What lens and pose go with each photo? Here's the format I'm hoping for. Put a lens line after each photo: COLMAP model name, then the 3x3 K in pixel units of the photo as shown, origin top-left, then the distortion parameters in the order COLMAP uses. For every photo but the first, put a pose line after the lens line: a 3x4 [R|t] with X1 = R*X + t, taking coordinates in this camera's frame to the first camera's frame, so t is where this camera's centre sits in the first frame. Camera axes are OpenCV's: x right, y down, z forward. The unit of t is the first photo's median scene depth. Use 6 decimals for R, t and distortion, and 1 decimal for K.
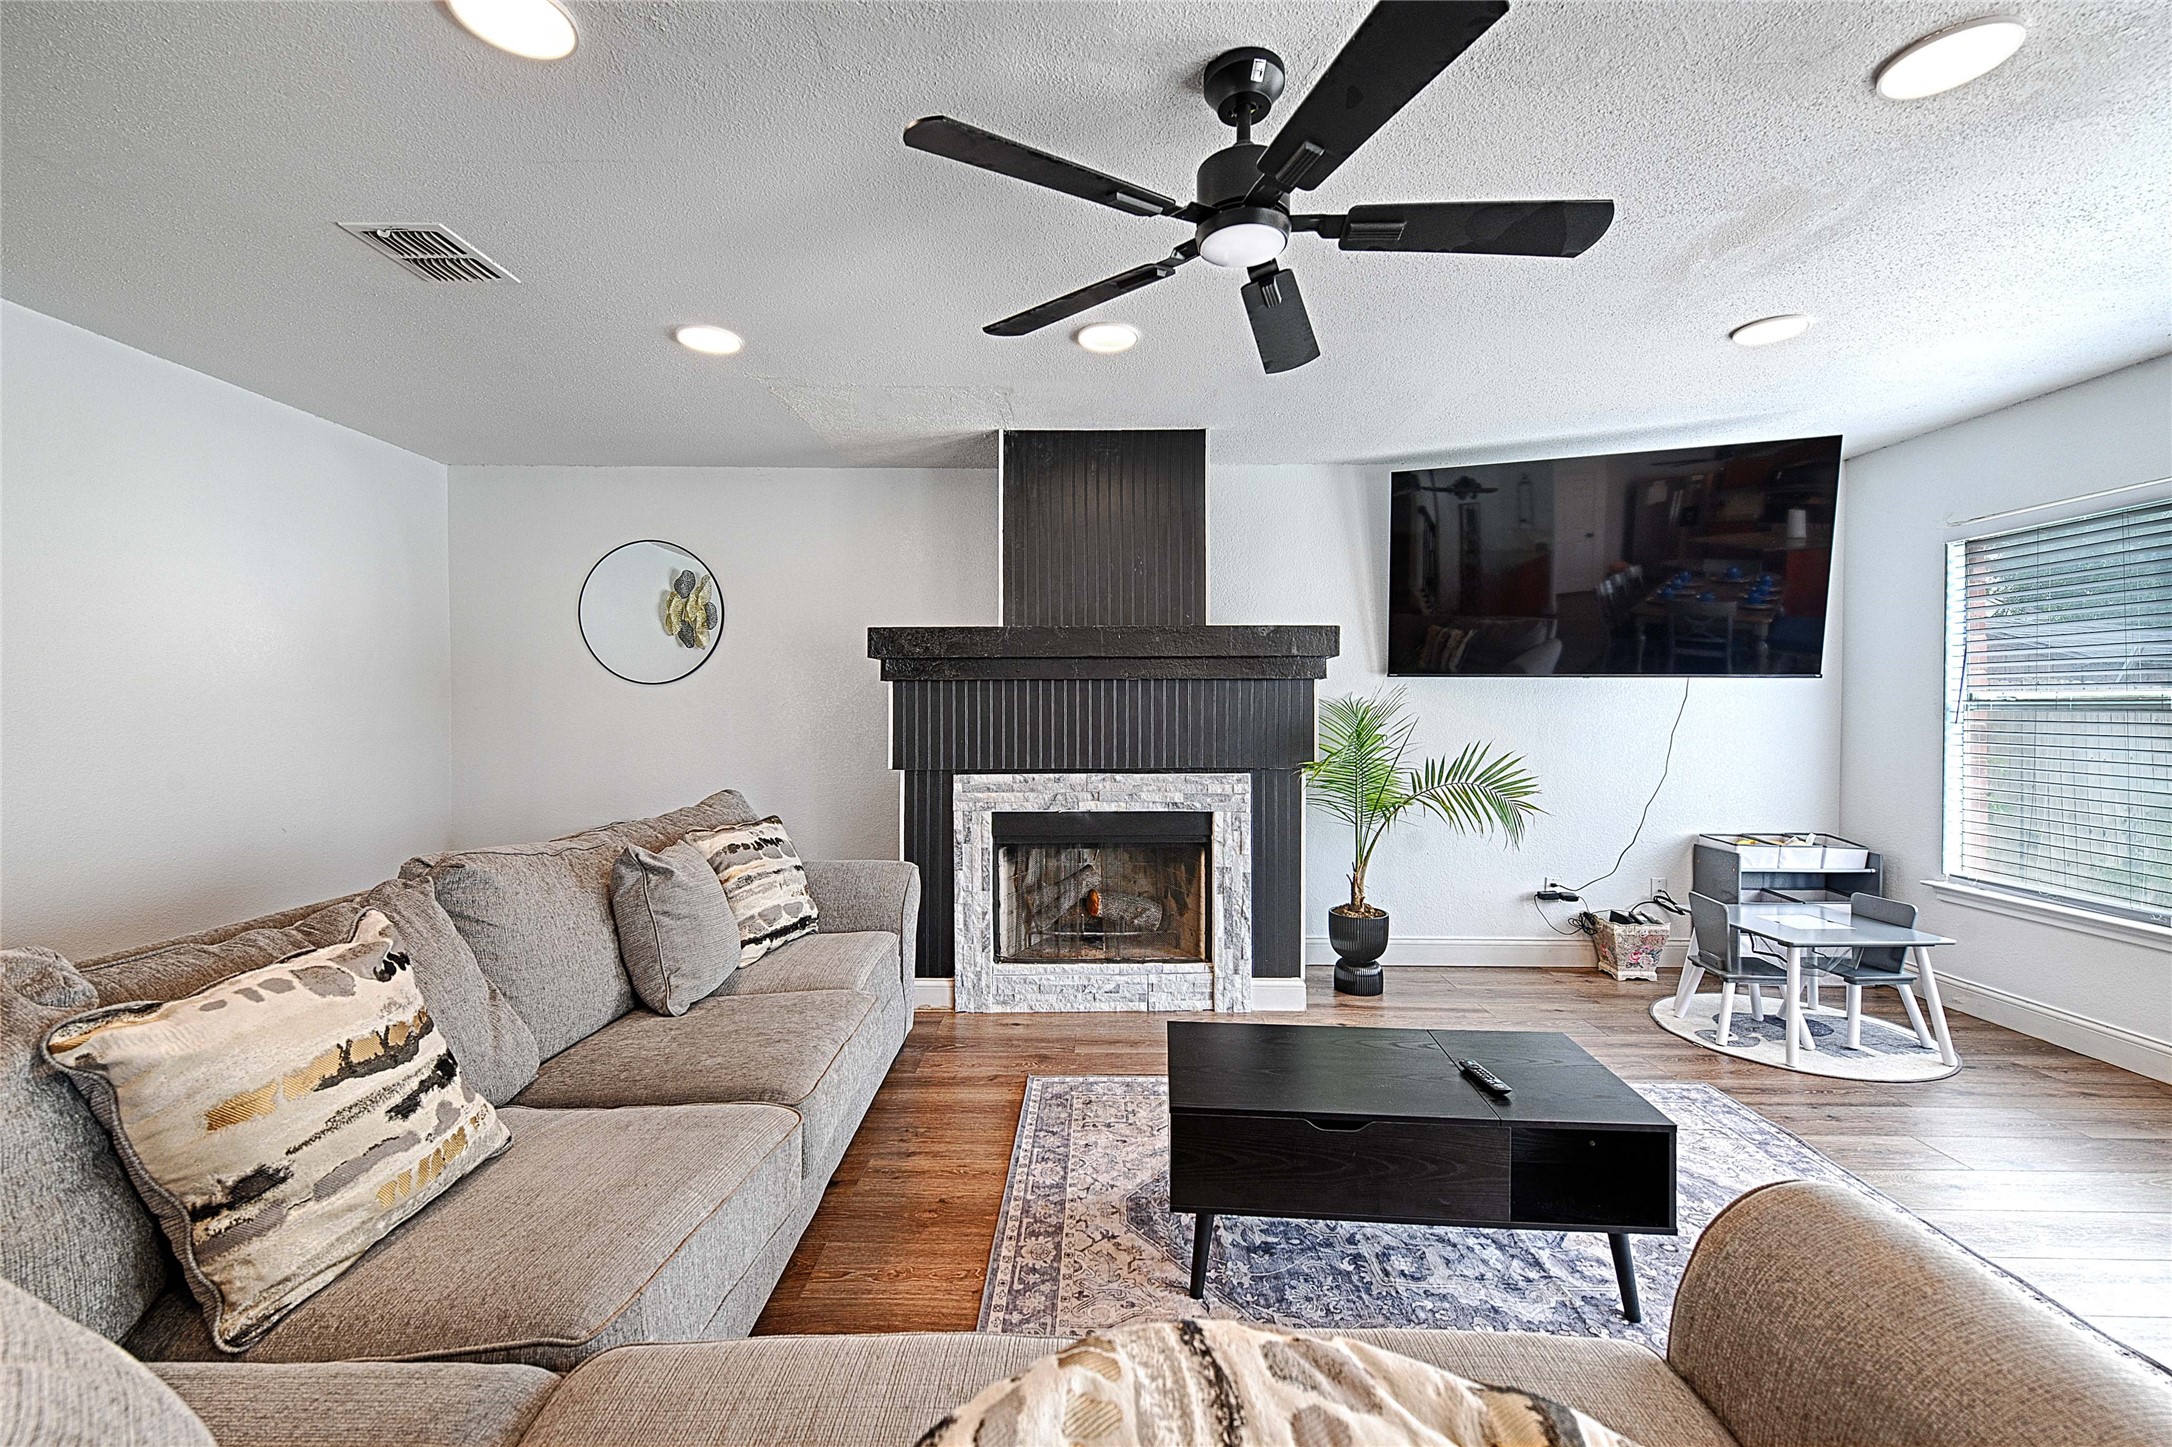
lens RADIAL K [[874.0, 0, 1086.0], [0, 874.0, 723.5], [0, 0, 1]] dist [0.000987, -0.000084]
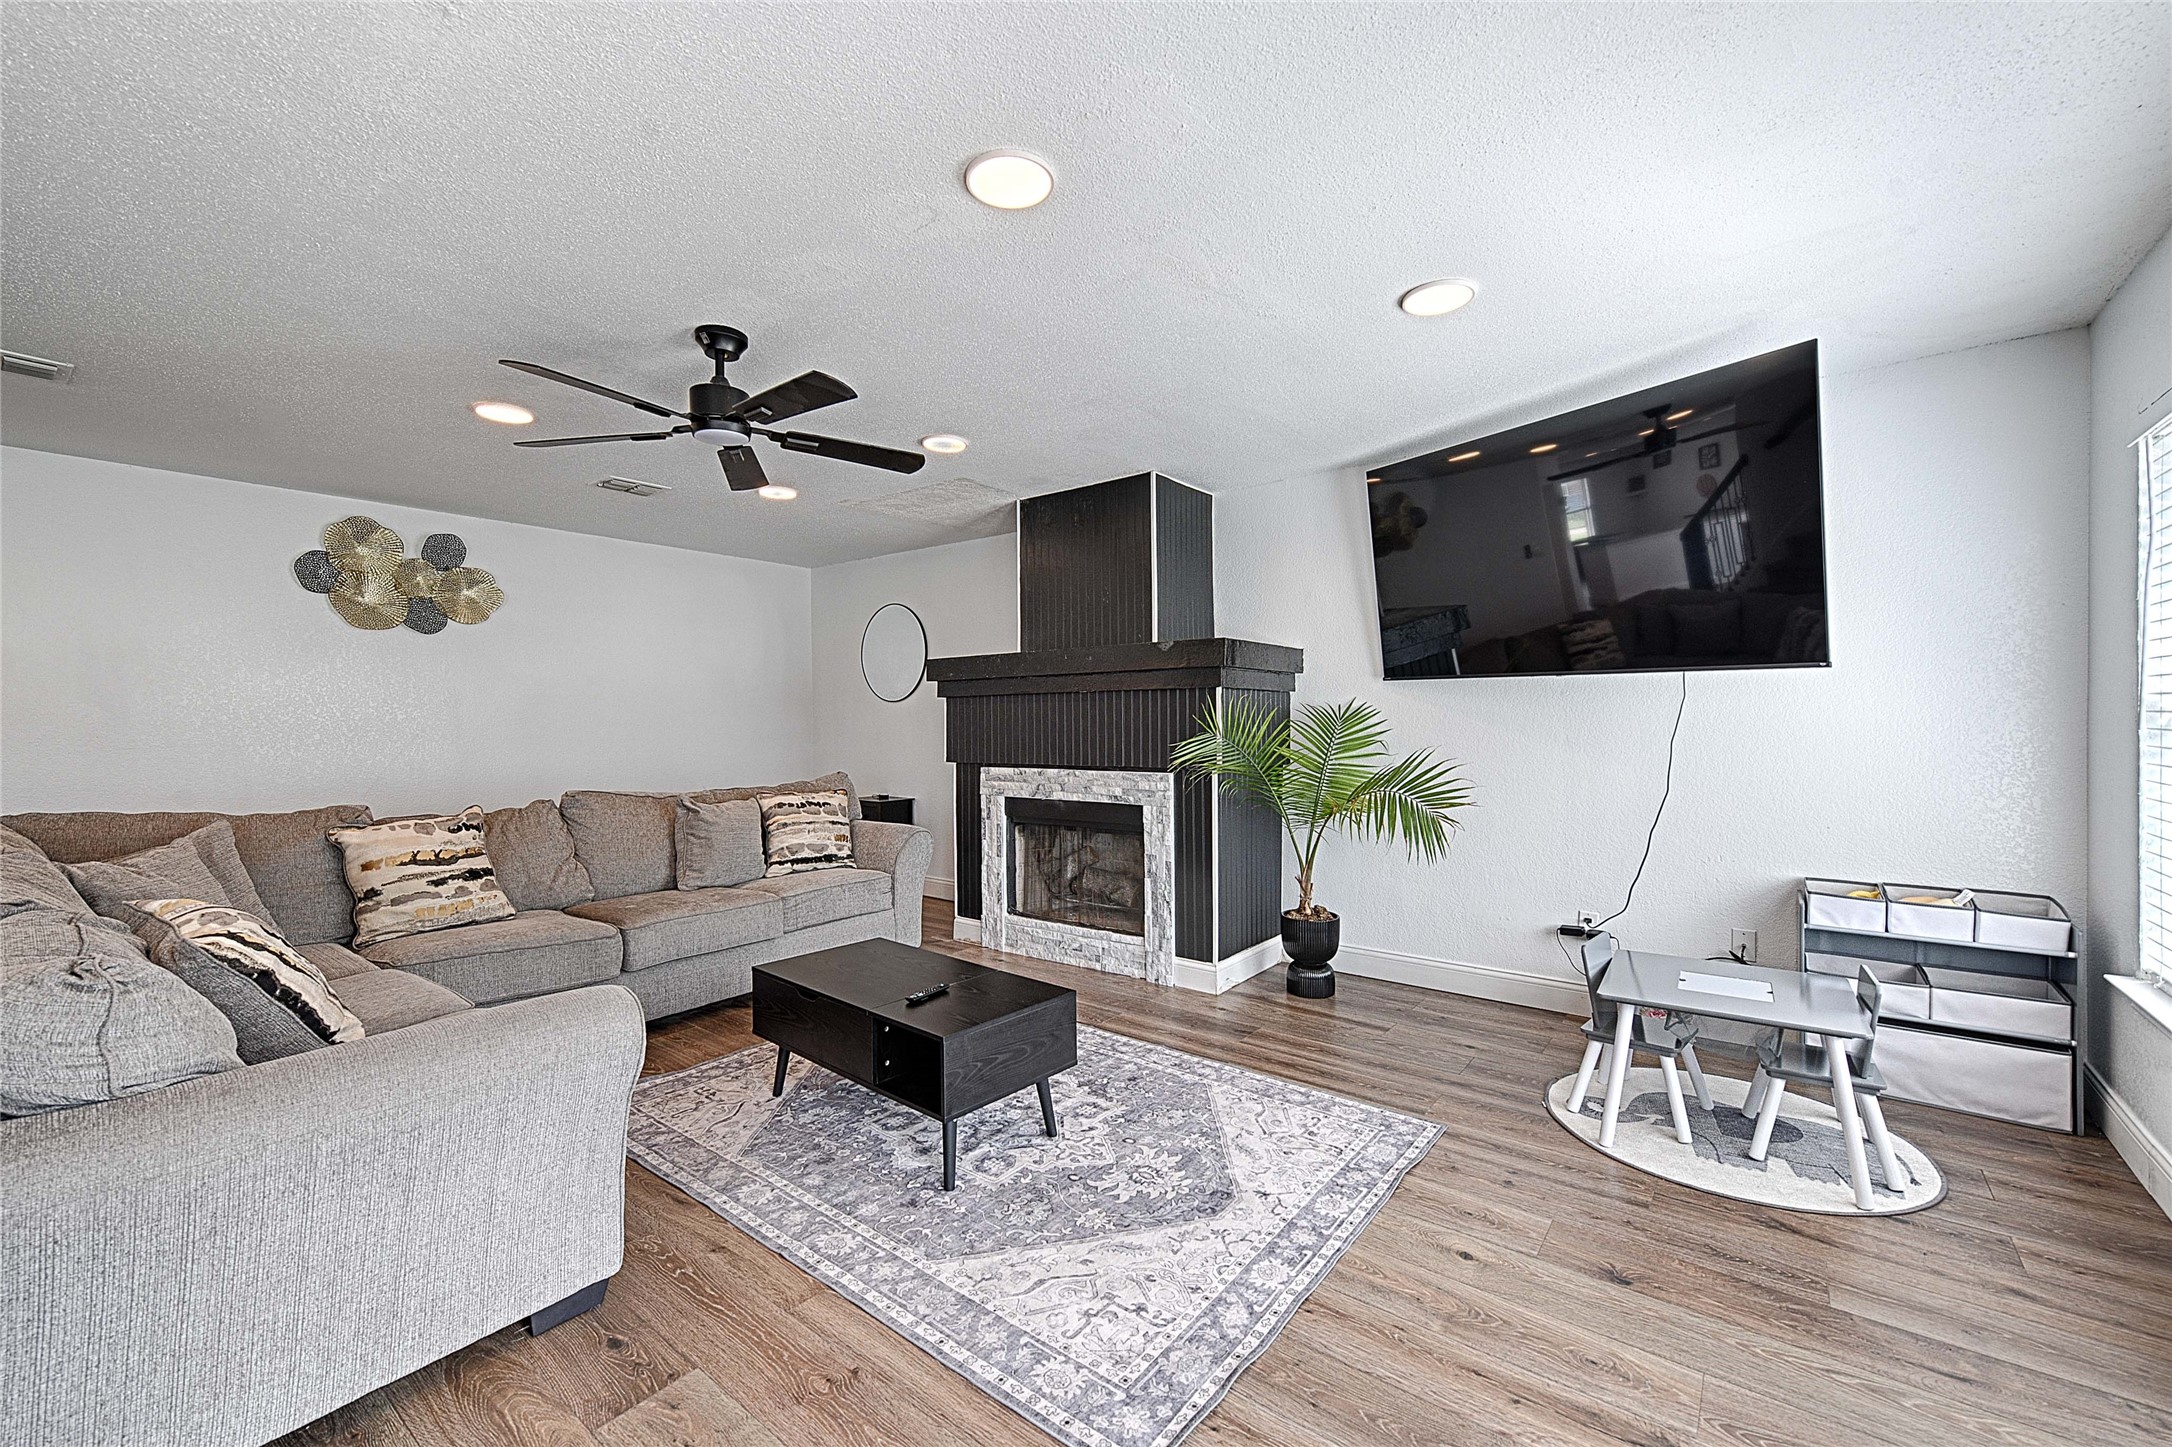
lens RADIAL K [[878.7, 0, 1117.0], [0, 878.7, 724.0], [0, 0, 1]] dist [0.001804, 0.000068]
pose [[0.805204, -0.001817, -0.592996, 0.801971], [-0.002896, 0.999971, -0.006996, 0.002253], [0.592991, 0.007350, 0.805175, 0.050055]]
